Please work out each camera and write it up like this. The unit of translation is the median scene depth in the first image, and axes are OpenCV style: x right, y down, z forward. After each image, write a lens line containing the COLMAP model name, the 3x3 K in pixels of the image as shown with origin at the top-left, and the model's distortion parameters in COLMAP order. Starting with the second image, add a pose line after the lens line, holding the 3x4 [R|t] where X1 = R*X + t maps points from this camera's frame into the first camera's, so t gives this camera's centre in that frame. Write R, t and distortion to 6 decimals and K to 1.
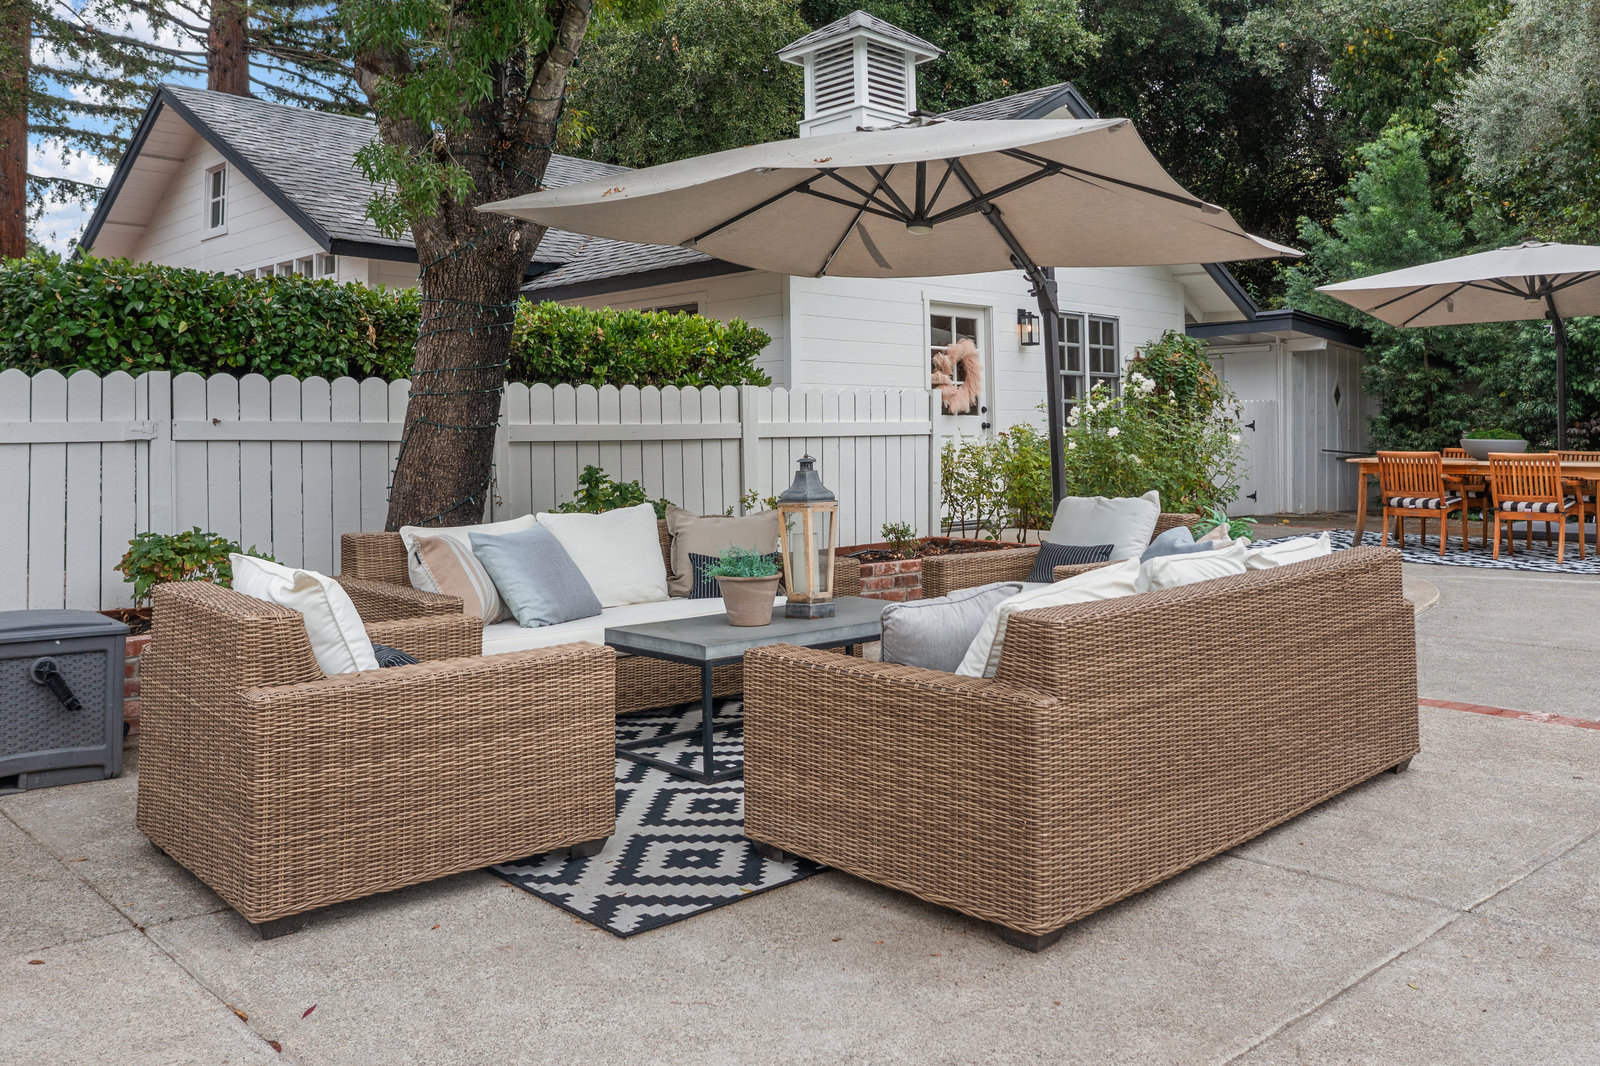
lens RADIAL K [[1279.2, 0, 800.4], [0, 1279.2, 437.4], [0, 0, 1]] dist [-0.008918, -0.003850]
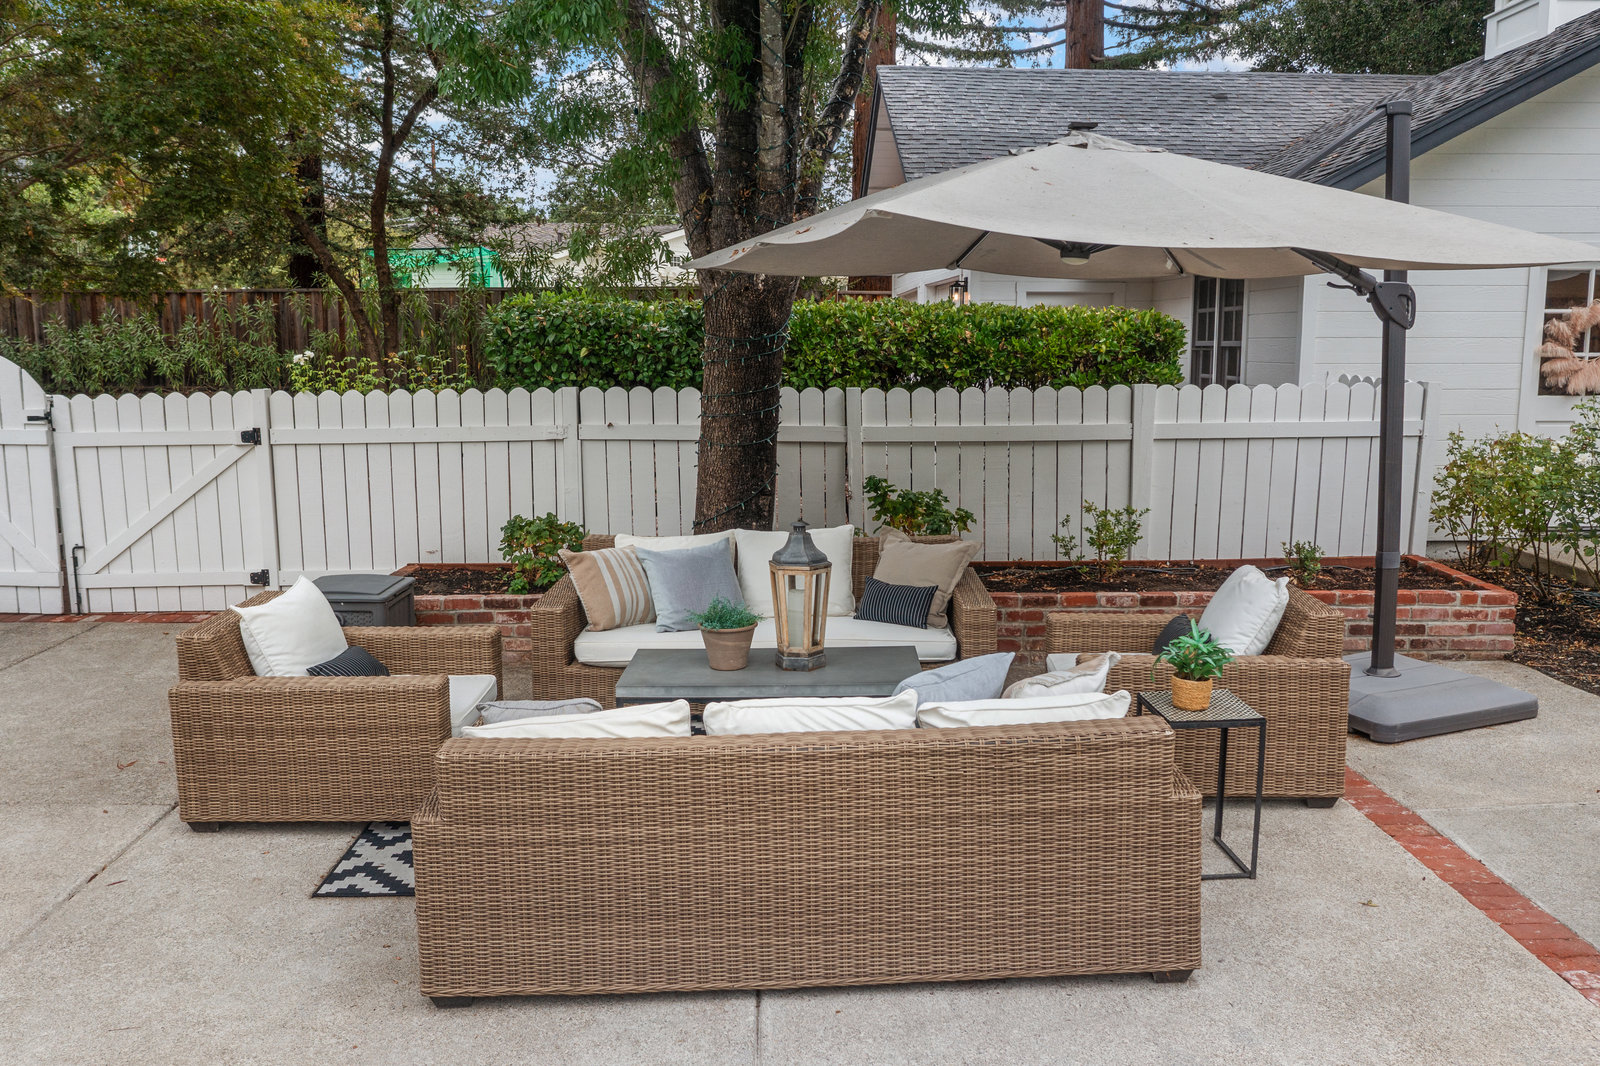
lens RADIAL K [[1228.1, 0, 799.7], [0, 1228.1, 585.8], [0, 0, 1]] dist [-0.001754, 0.000898]
pose [[0.752391, 0.135474, -0.644635, 0.631444], [-0.003647, 0.979464, 0.201584, -0.129347], [0.658706, -0.149319, 0.737435, 0.226941]]
